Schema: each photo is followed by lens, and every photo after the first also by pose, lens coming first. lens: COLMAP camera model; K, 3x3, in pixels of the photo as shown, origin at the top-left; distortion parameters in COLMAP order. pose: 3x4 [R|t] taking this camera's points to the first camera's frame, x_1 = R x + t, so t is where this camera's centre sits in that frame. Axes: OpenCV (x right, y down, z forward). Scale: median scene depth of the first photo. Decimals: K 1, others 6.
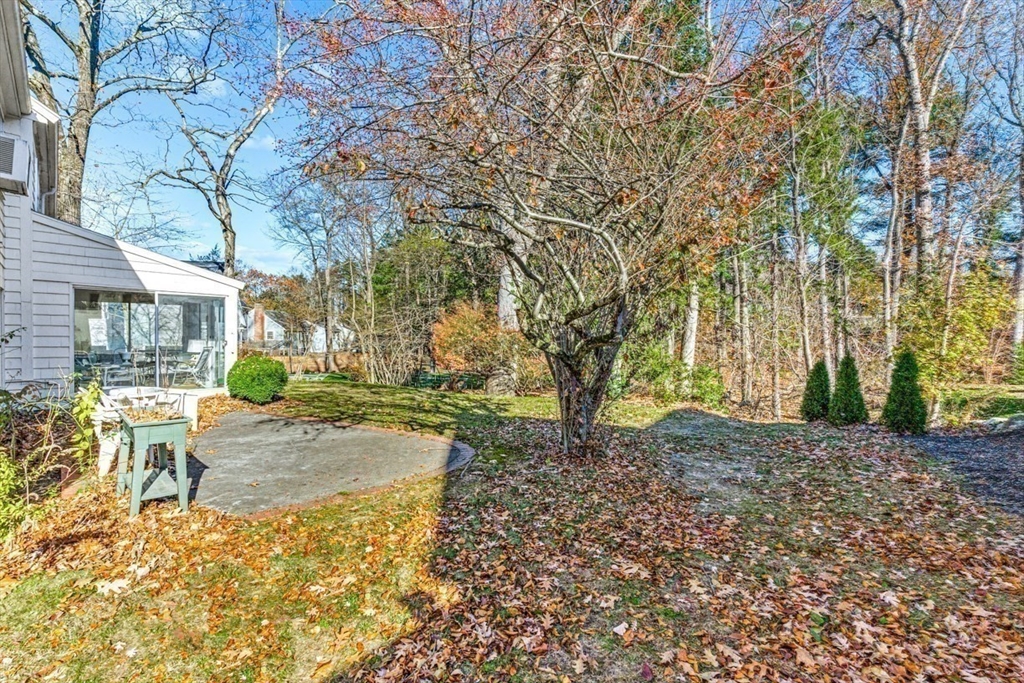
lens RADIAL K [[469.0, 0, 512.8], [0, 469.0, 339.7], [0, 0, 1]] dist [0.004951, 0.000315]
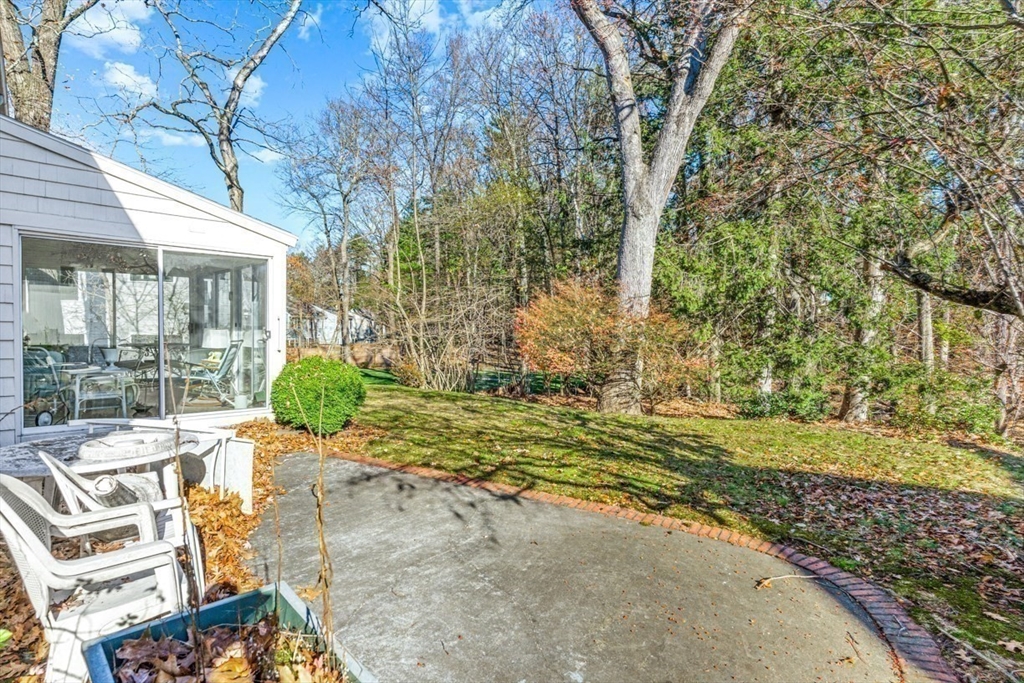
lens RADIAL K [[532.7, 0, 511.3], [0, 532.7, 341.7], [0, 0, 1]] dist [0.002141, 0.000466]
pose [[0.999207, 0.008652, -0.038863, -0.122708], [-0.007771, 0.999711, 0.022760, -0.001218], [0.039049, -0.022440, 0.998985, 0.146035]]
